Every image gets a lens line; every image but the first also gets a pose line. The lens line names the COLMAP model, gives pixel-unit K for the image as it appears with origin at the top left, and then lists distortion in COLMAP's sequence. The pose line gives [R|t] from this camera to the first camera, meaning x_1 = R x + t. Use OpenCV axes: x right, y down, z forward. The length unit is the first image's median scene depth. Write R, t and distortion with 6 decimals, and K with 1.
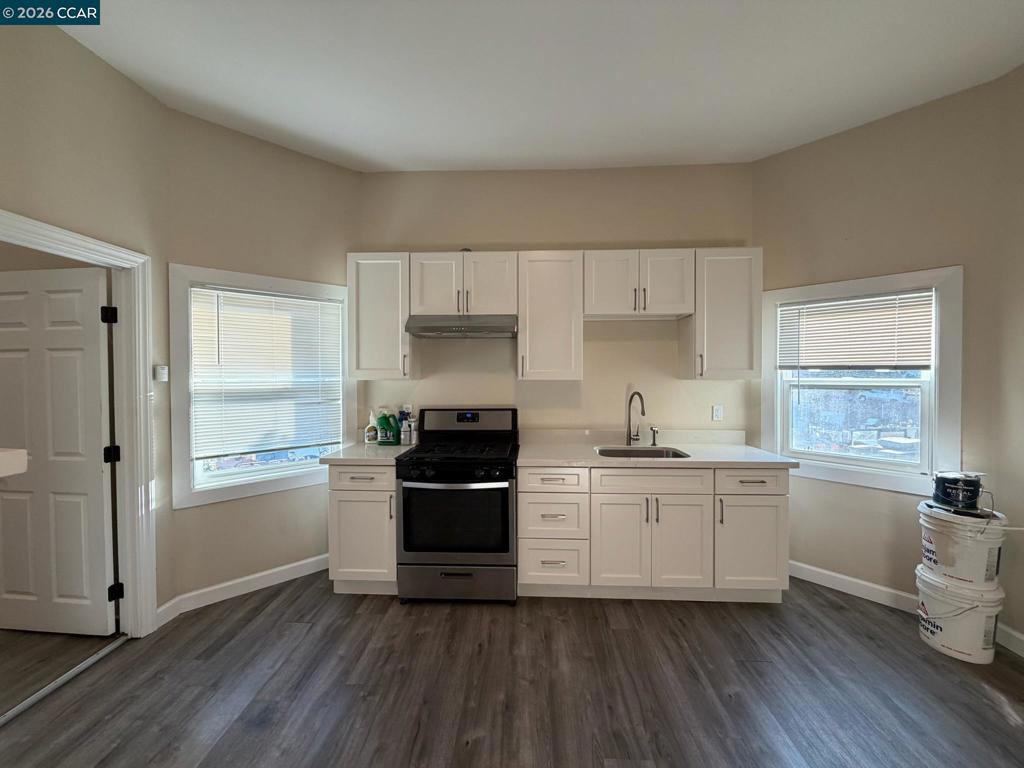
lens RADIAL K [[409.6, 0, 508.9], [0, 409.6, 383.3], [0, 0, 1]] dist [0.000633, 0.000109]
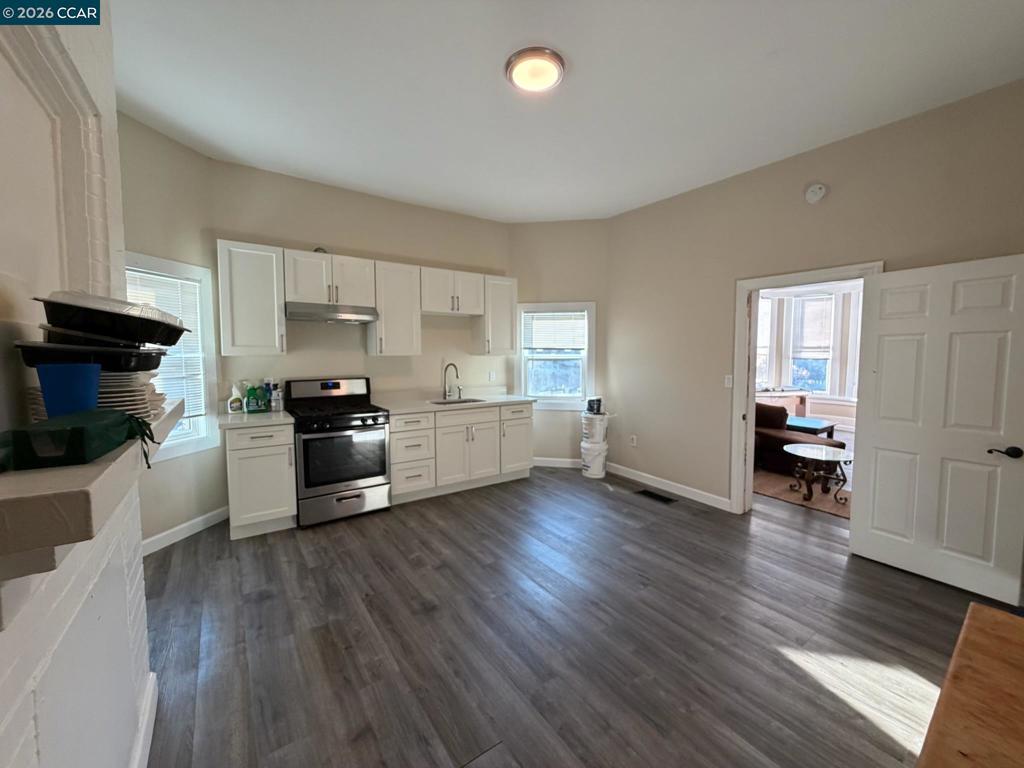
lens RADIAL K [[411.6, 0, 509.5], [0, 411.6, 382.2], [0, 0, 1]] dist [-0.000307, -0.000083]
pose [[0.792876, -0.038995, 0.608134, -0.517831], [0.011449, 0.998728, 0.049114, 0.020264], [-0.609275, -0.031978, 0.792314, -0.401374]]
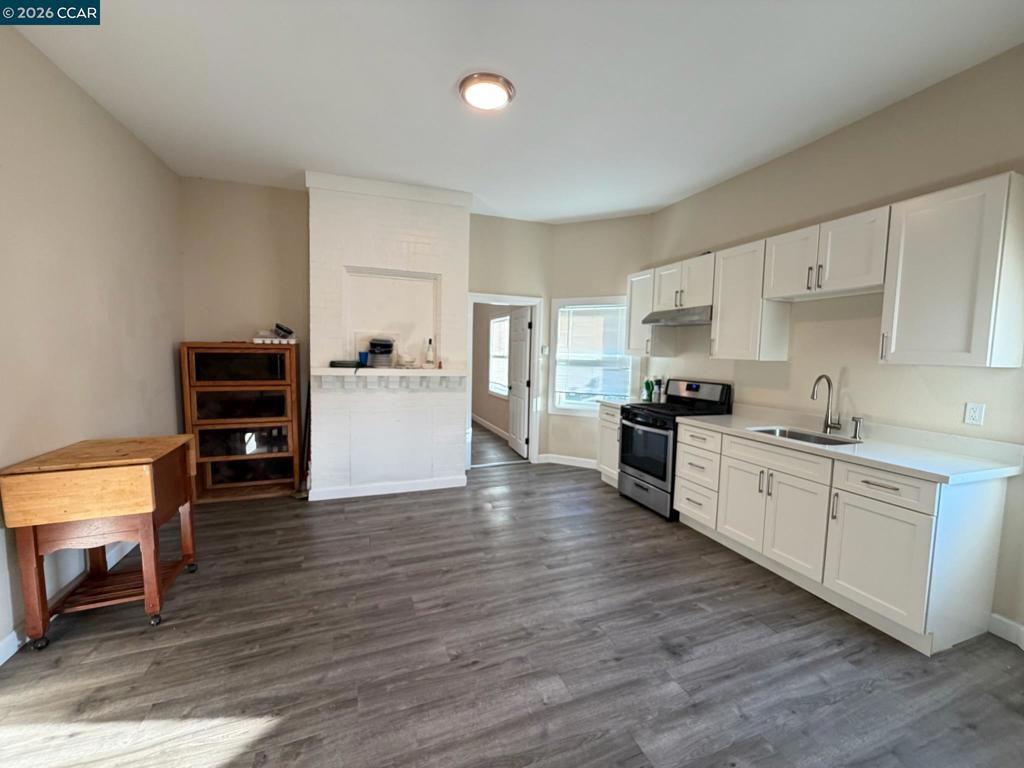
lens RADIAL K [[411.6, 0, 509.5], [0, 411.6, 382.2], [0, 0, 1]] dist [-0.000307, -0.000083]
pose [[0.384761, 0.078832, -0.919644, 1.035512], [-0.042047, 0.996809, 0.067855, 0.003751], [0.922058, 0.012560, 0.386848, -0.030254]]
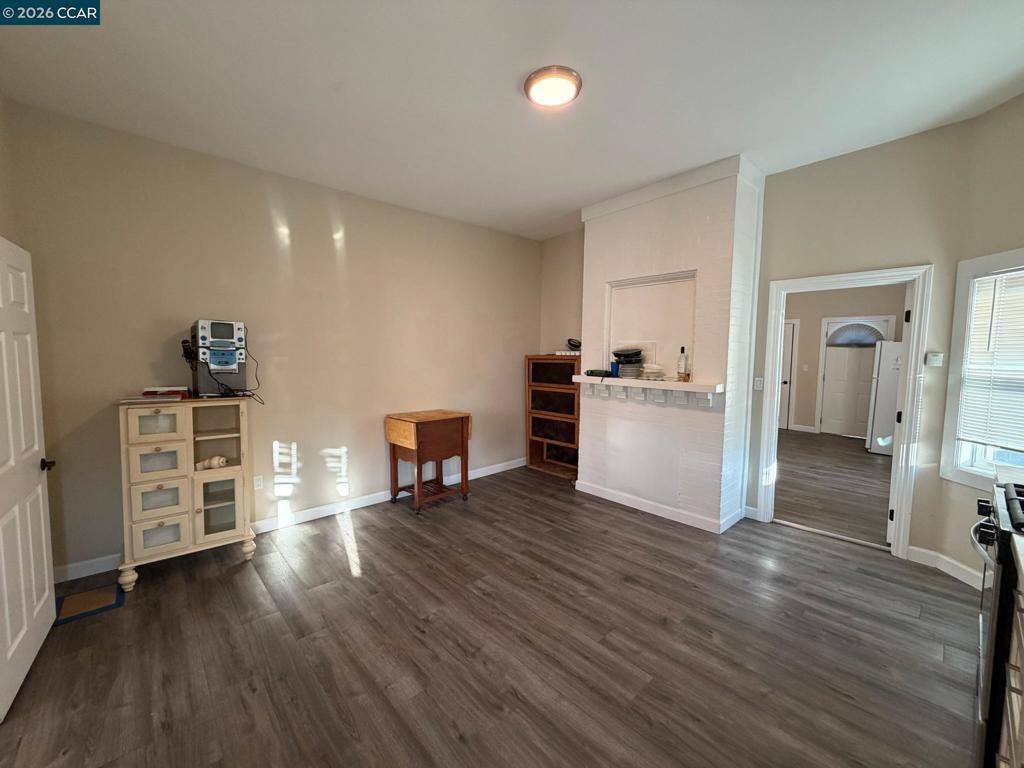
lens RADIAL K [[409.6, 0, 508.9], [0, 409.6, 383.3], [0, 0, 1]] dist [0.000633, 0.000109]
pose [[-0.712168, 0.046515, -0.700467, 0.810683], [-0.021744, 0.995862, 0.088238, -0.030574], [0.701672, 0.078071, -0.708209, 0.898777]]
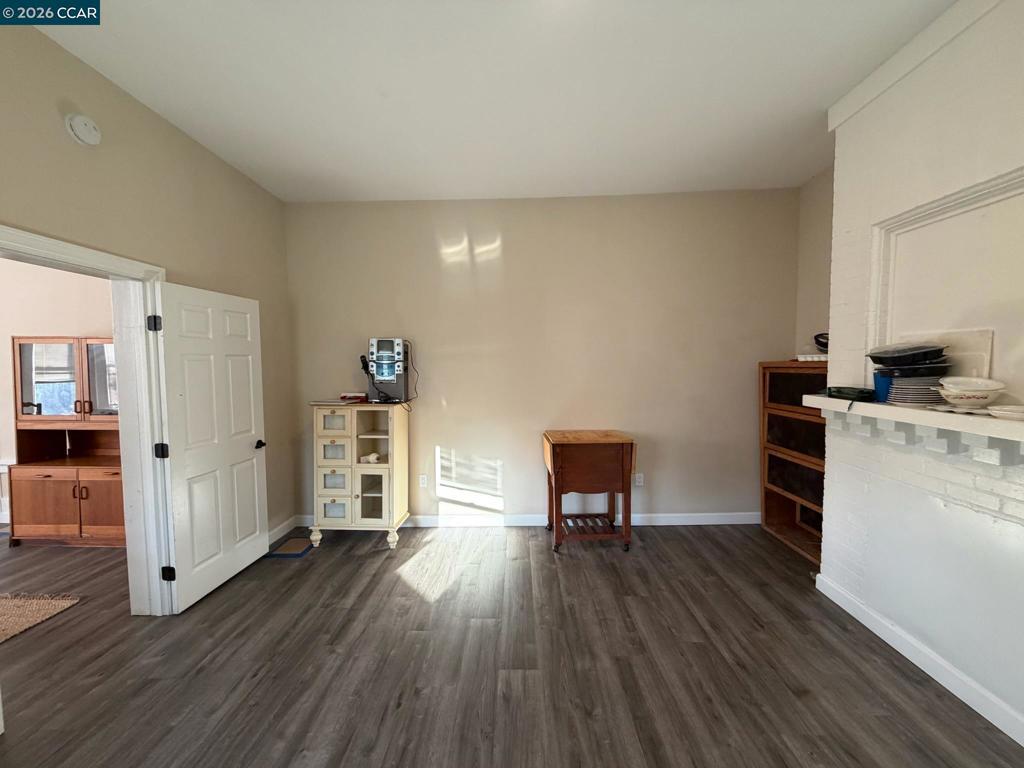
lens RADIAL K [[409.6, 0, 508.9], [0, 409.6, 383.3], [0, 0, 1]] dist [0.000633, 0.000109]
pose [[-0.999703, 0.014462, -0.019627, 0.180574], [0.012998, 0.997266, 0.072742, -0.030978], [0.020625, 0.072466, -0.997158, 0.870472]]
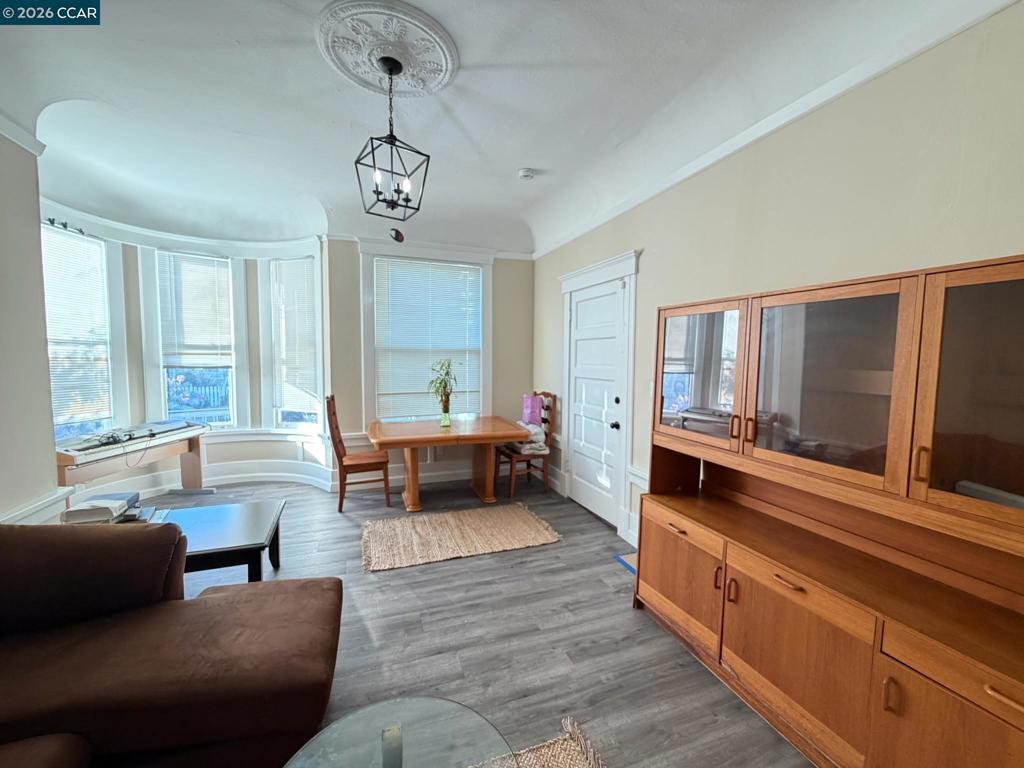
lens RADIAL K [[409.6, 0, 508.9], [0, 409.6, 383.3], [0, 0, 1]] dist [0.000633, 0.000109]
pose [[-0.391823, -0.055466, 0.918367, 1.064915], [0.013727, 0.997718, 0.066115, -0.004458], [-0.919938, 0.038512, -0.390167, 0.153290]]
